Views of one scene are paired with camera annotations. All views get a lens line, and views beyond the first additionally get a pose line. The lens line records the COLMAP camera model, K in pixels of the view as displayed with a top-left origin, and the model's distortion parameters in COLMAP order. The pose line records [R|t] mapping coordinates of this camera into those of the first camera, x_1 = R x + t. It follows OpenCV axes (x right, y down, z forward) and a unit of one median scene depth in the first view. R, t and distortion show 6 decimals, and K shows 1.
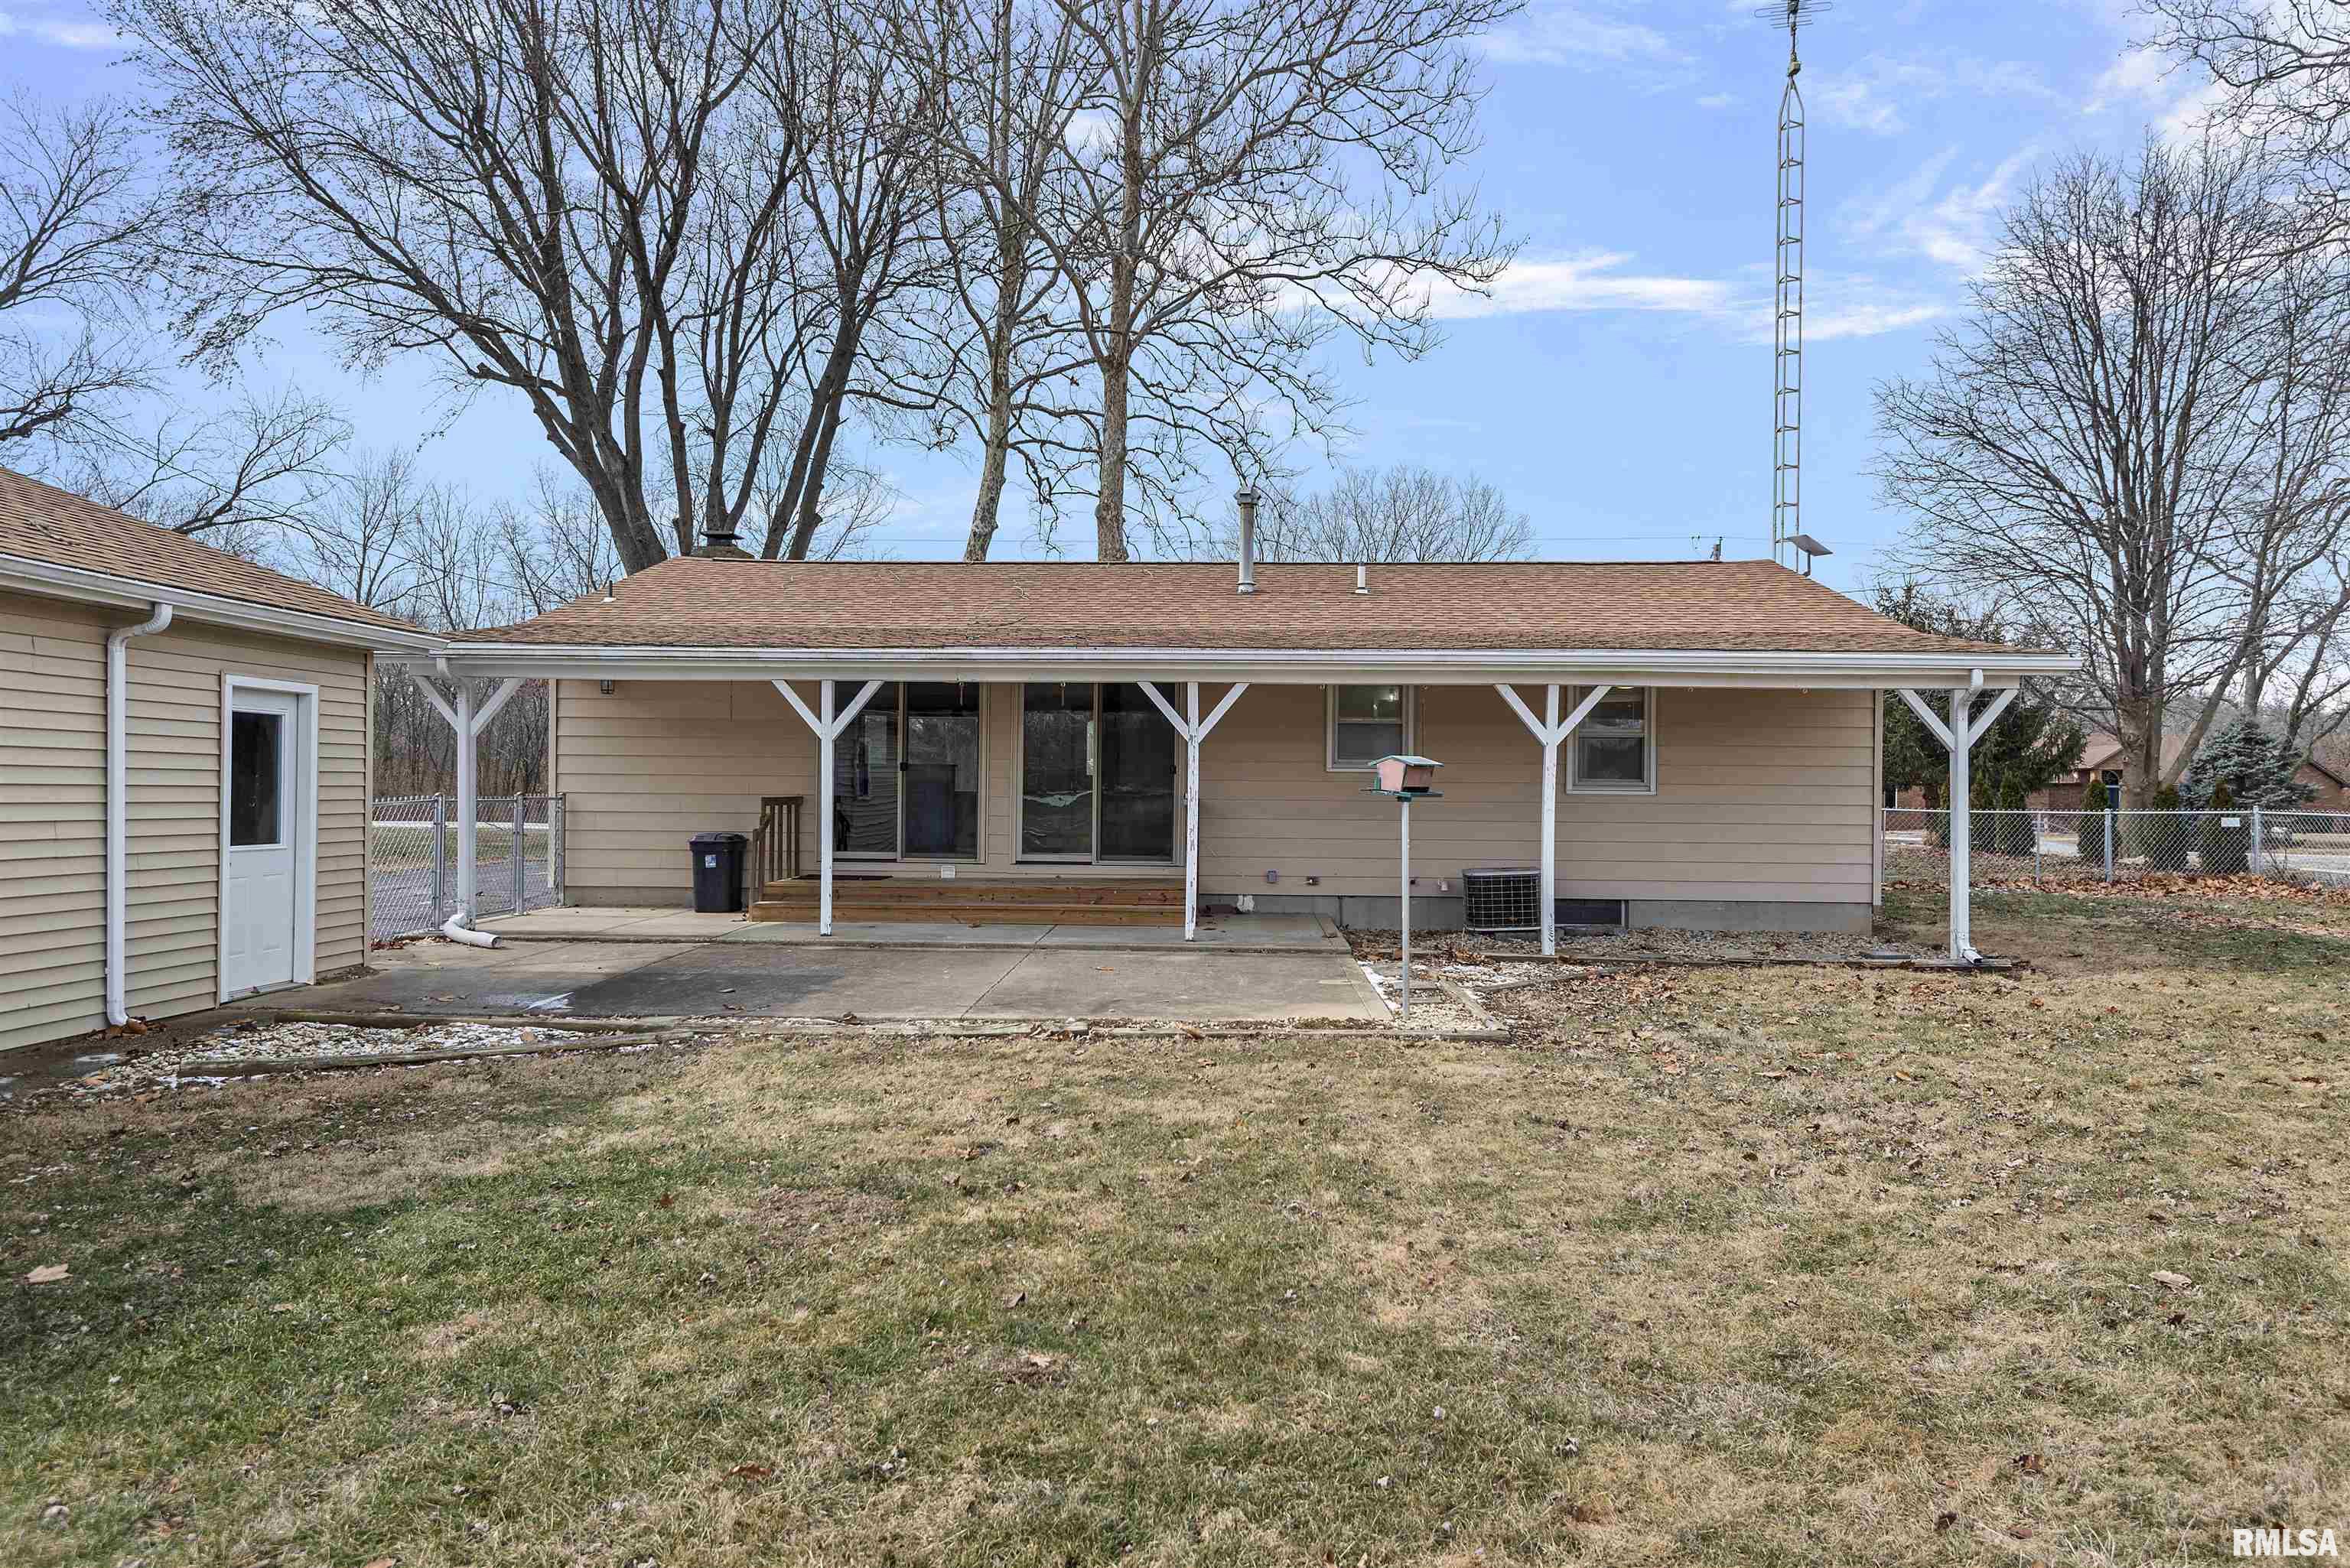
lens RADIAL K [[1449.5, 0, 1195.6], [0, 1449.5, 804.1], [0, 0, 1]] dist [0.018470, 0.000150]
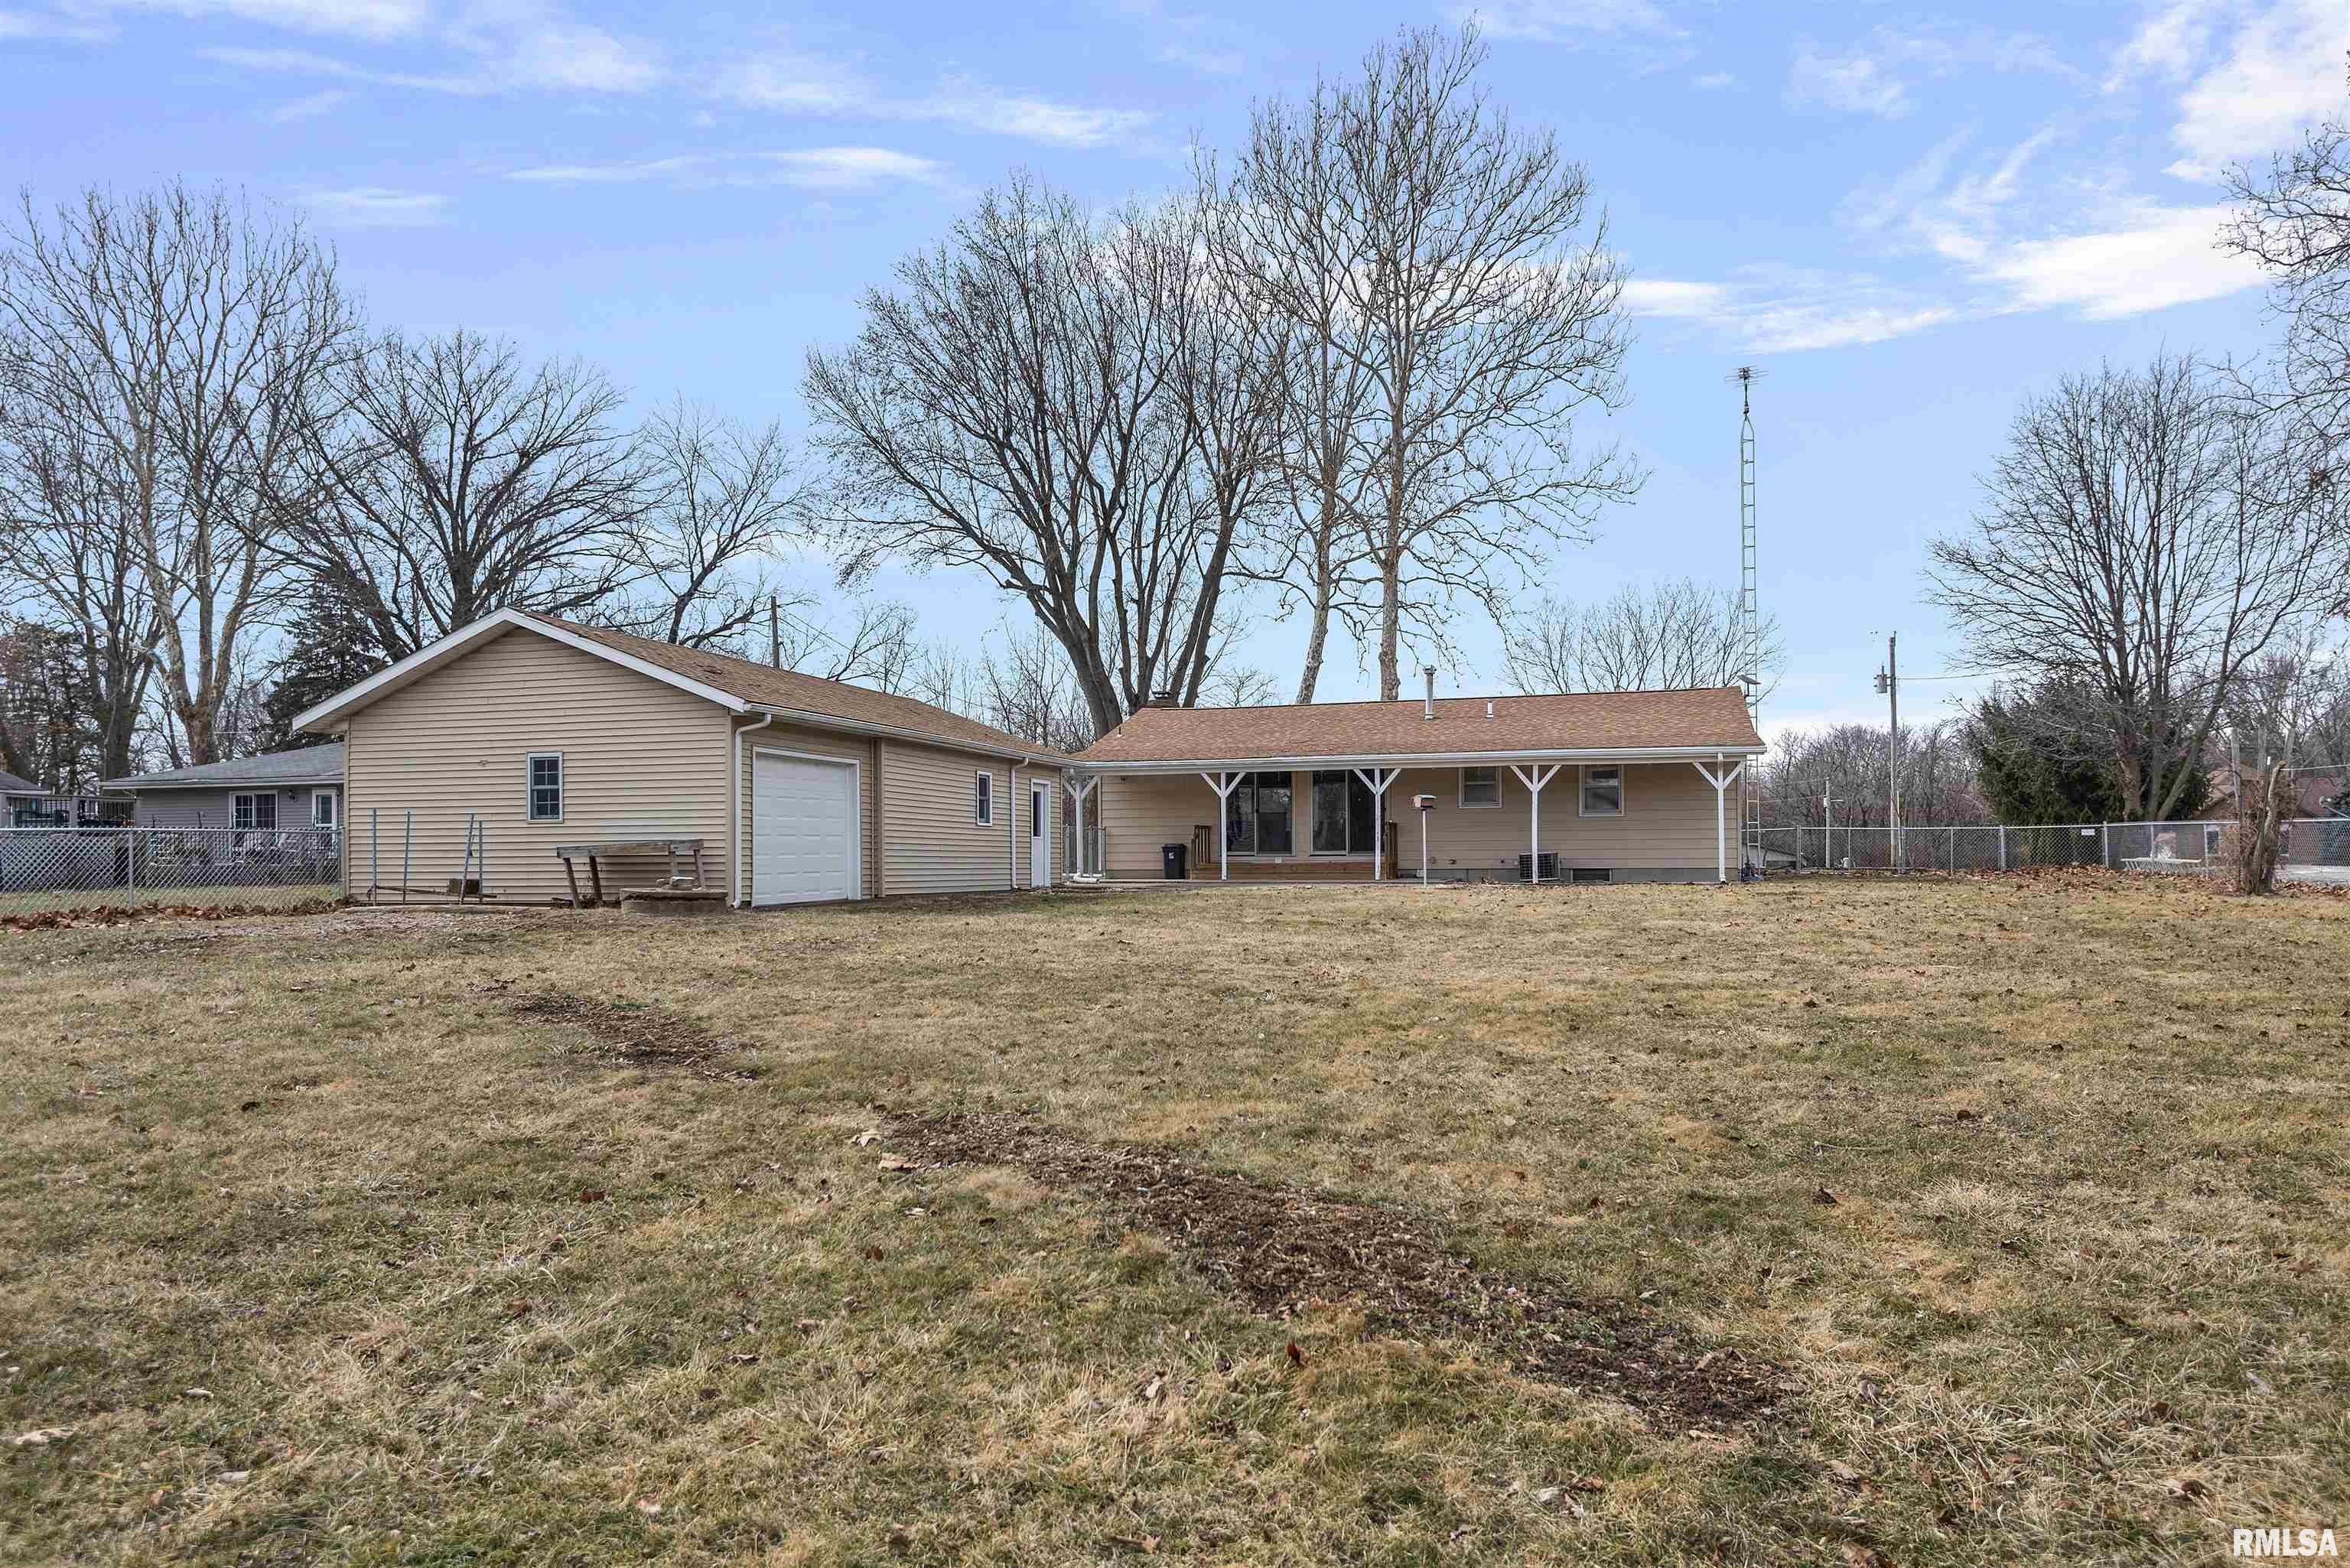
lens RADIAL K [[1449.5, 0, 1195.6], [0, 1449.5, 804.1], [0, 0, 1]] dist [0.018470, 0.000150]
pose [[0.967711, -0.024616, -0.250858, 0.114584], [0.012172, 0.998623, -0.051037, 0.033548], [0.251769, 0.046336, 0.966678, -0.505057]]
